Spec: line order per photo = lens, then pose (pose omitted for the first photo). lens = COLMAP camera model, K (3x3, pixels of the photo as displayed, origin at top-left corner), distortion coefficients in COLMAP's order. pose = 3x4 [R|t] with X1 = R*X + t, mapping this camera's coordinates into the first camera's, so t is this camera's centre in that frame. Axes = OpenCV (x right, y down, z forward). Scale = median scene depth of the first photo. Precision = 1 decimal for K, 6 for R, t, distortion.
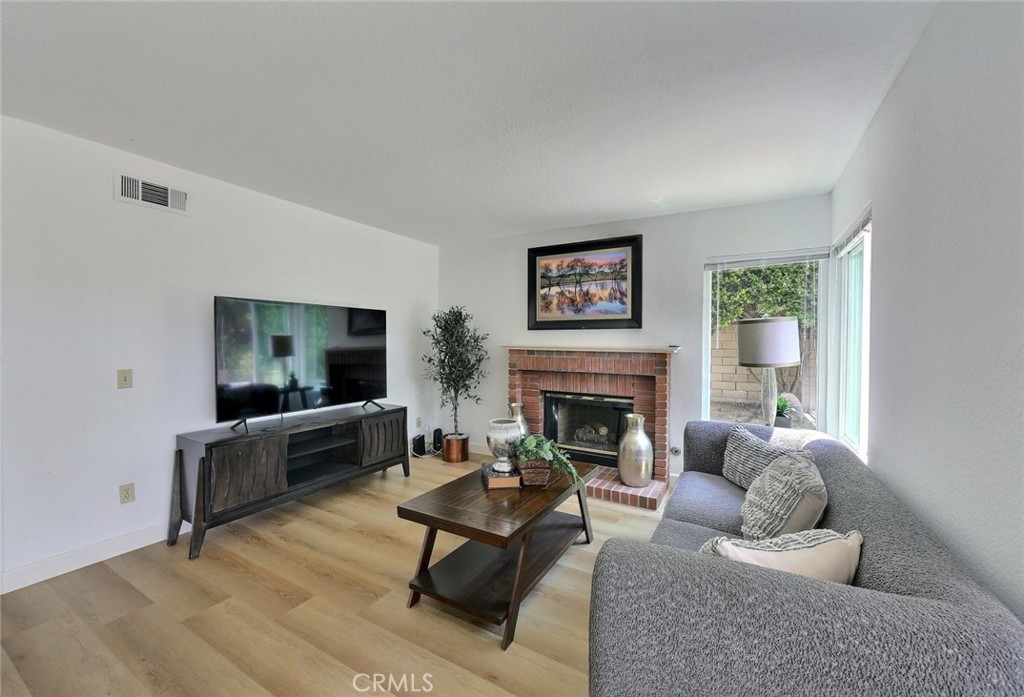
lens RADIAL K [[412.8, 0, 513.0], [0, 412.8, 347.8], [0, 0, 1]] dist [-0.002405, -0.000043]
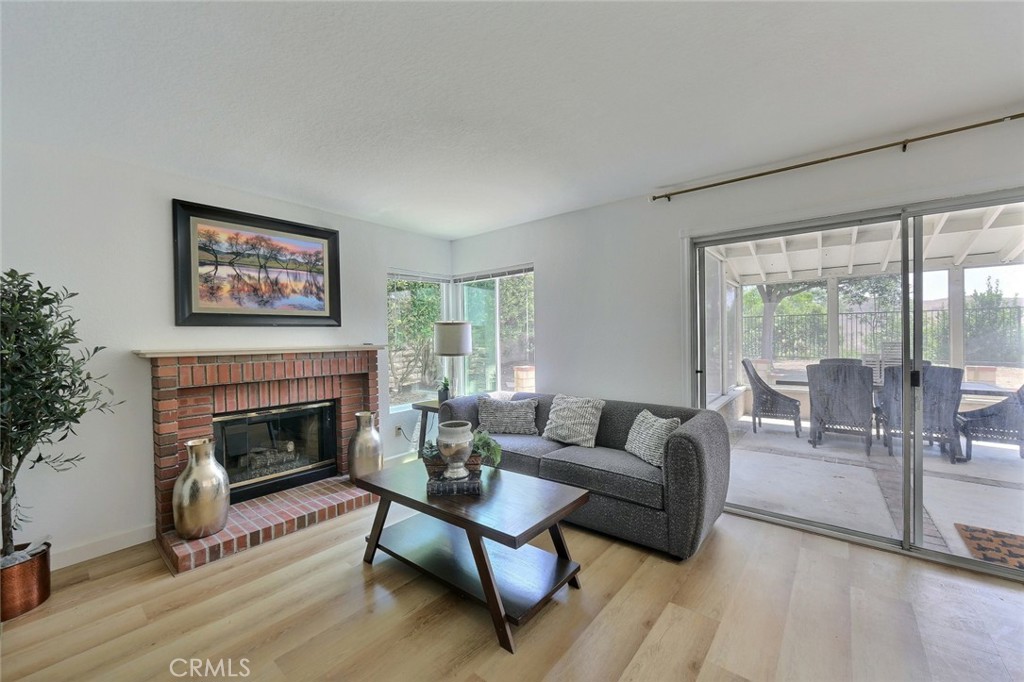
lens RADIAL K [[403.7, 0, 504.7], [0, 403.7, 337.2], [0, 0, 1]] dist [-0.010259, 0.002338]
pose [[0.173244, -0.008840, 0.984839, -0.525513], [0.033501, 0.999434, 0.003078, -0.011296], [-0.984309, 0.032460, 0.173442, 0.420228]]
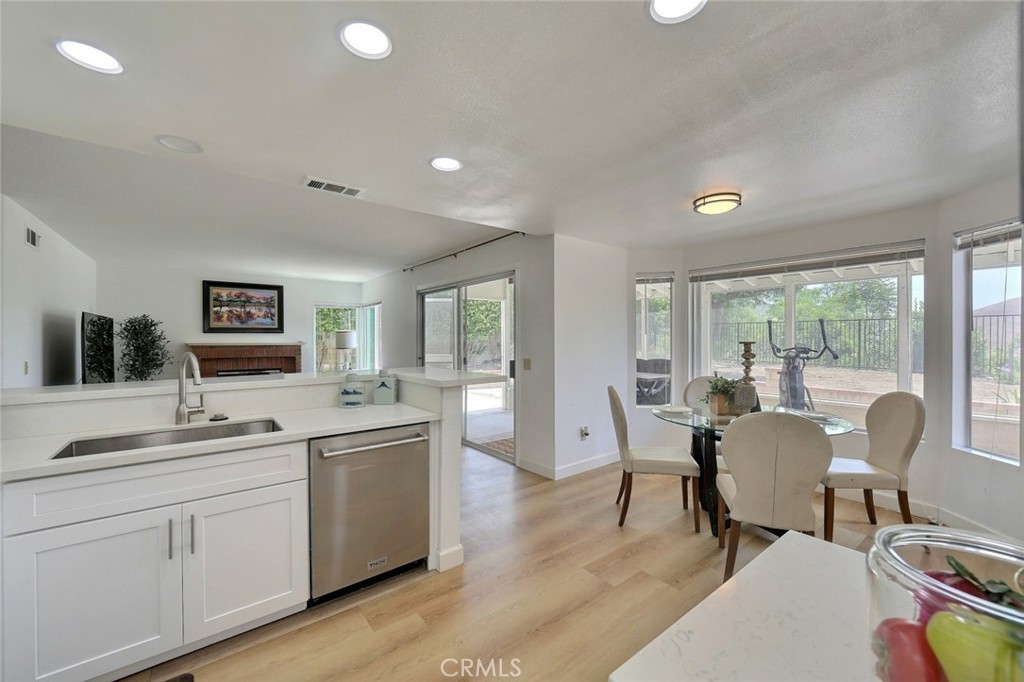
lens RADIAL K [[403.7, 0, 503.9], [0, 403.7, 339.7], [0, 0, 1]] dist [-0.010259, 0.002338]
pose [[0.390743, -0.006690, 0.920476, -0.975701], [0.020159, 0.999796, -0.001291, 0.007288], [-0.920279, 0.019061, 0.390798, -0.668794]]
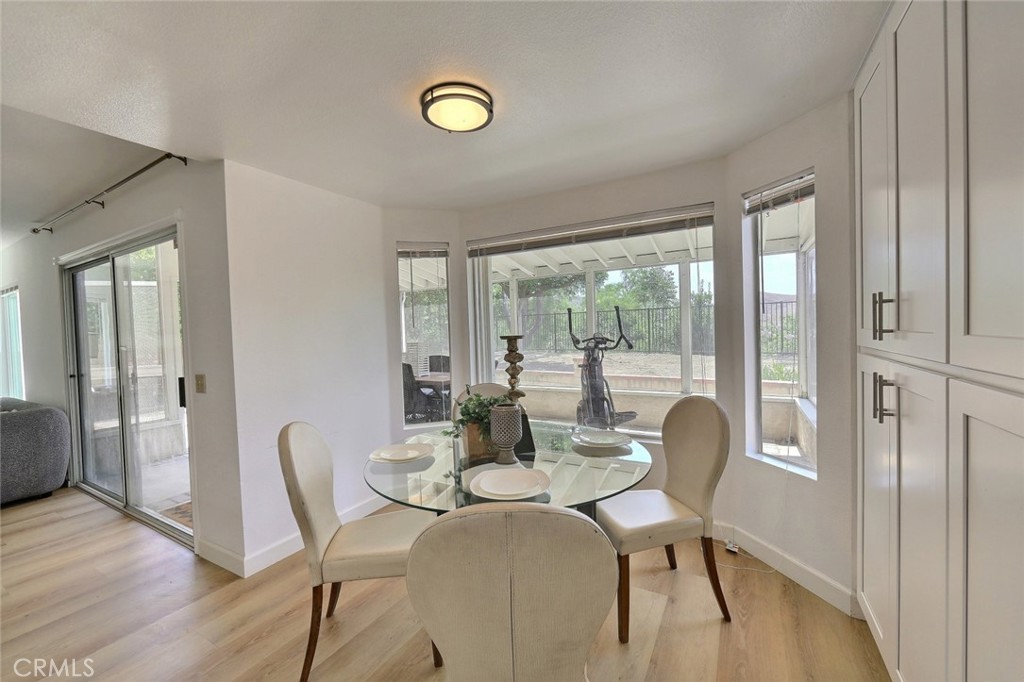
lens RADIAL K [[403.7, 0, 495.2], [0, 403.7, 339.5], [0, 0, 1]] dist [-0.010259, 0.002338]
pose [[0.039151, -0.027238, 0.998862, -0.609084], [0.051239, 0.998368, 0.025216, 0.010218], [-0.997919, 0.050193, 0.040483, -0.786089]]
